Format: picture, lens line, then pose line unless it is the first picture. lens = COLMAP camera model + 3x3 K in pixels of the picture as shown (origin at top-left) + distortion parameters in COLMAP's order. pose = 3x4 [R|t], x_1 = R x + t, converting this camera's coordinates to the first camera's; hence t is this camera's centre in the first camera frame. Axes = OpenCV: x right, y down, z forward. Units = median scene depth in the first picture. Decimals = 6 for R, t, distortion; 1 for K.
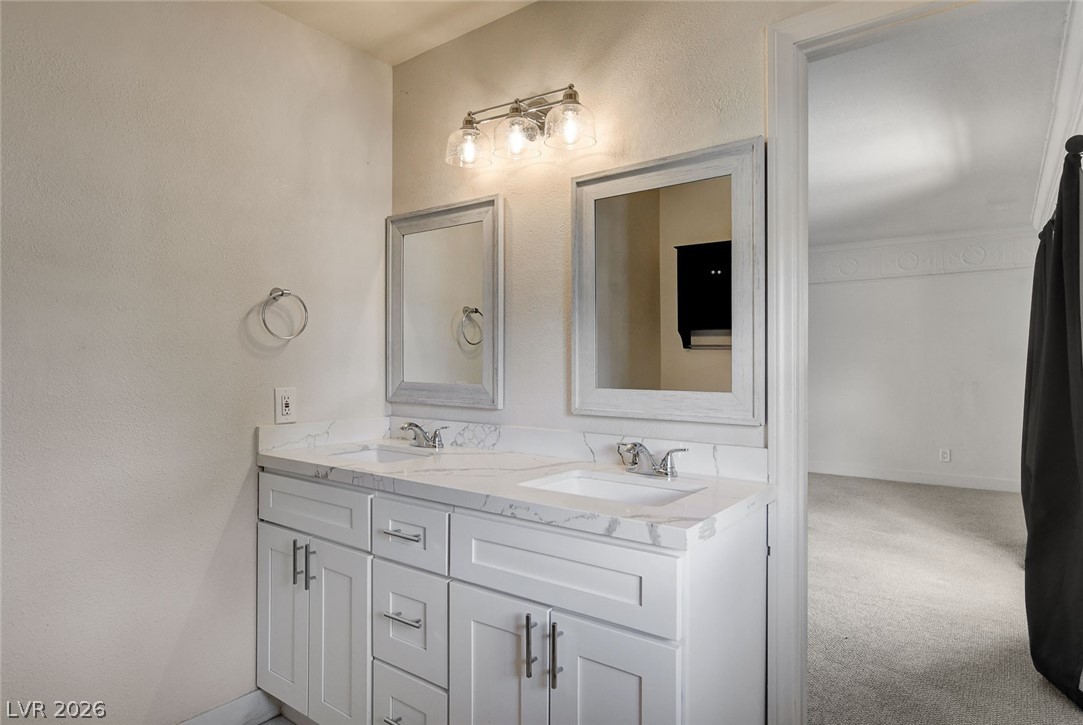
lens RADIAL K [[584.3, 0, 536.4], [0, 584.3, 364.6], [0, 0, 1]] dist [0.001647, 0.000288]
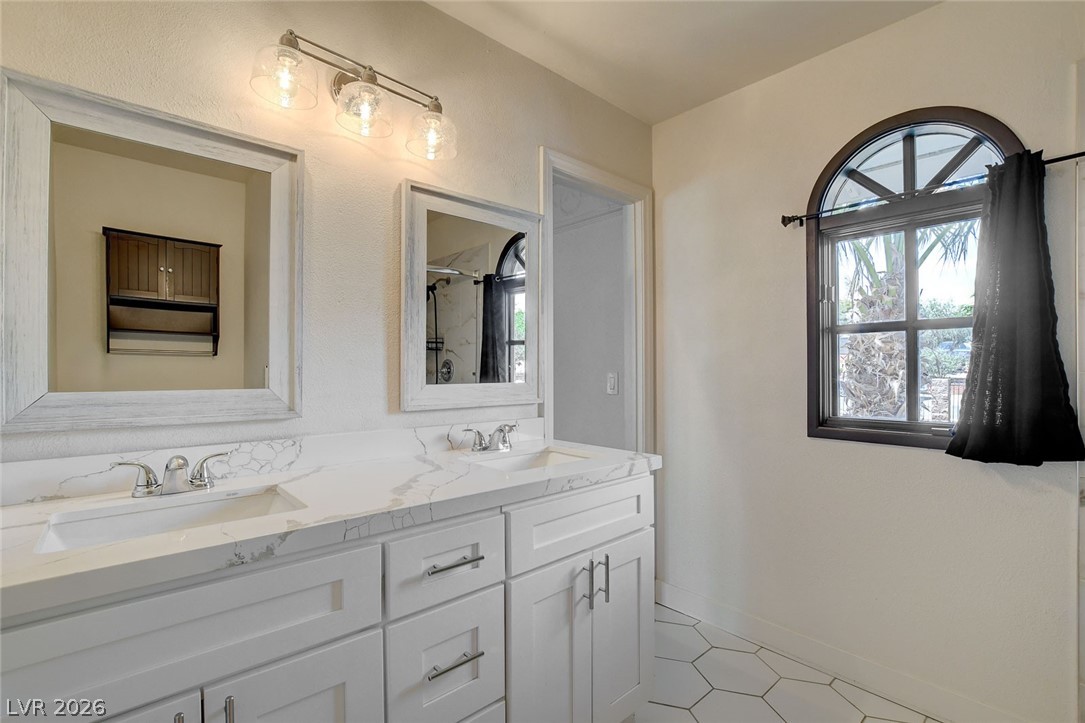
lens RADIAL K [[490.3, 0, 554.5], [0, 490.3, 355.7], [0, 0, 1]] dist [-0.003085, -0.000357]
pose [[0.206191, 0.015625, 0.978387, -0.780175], [-0.001879, 0.999877, -0.015573, 0.001718], [-0.978510, 0.001373, 0.206195, 0.622626]]
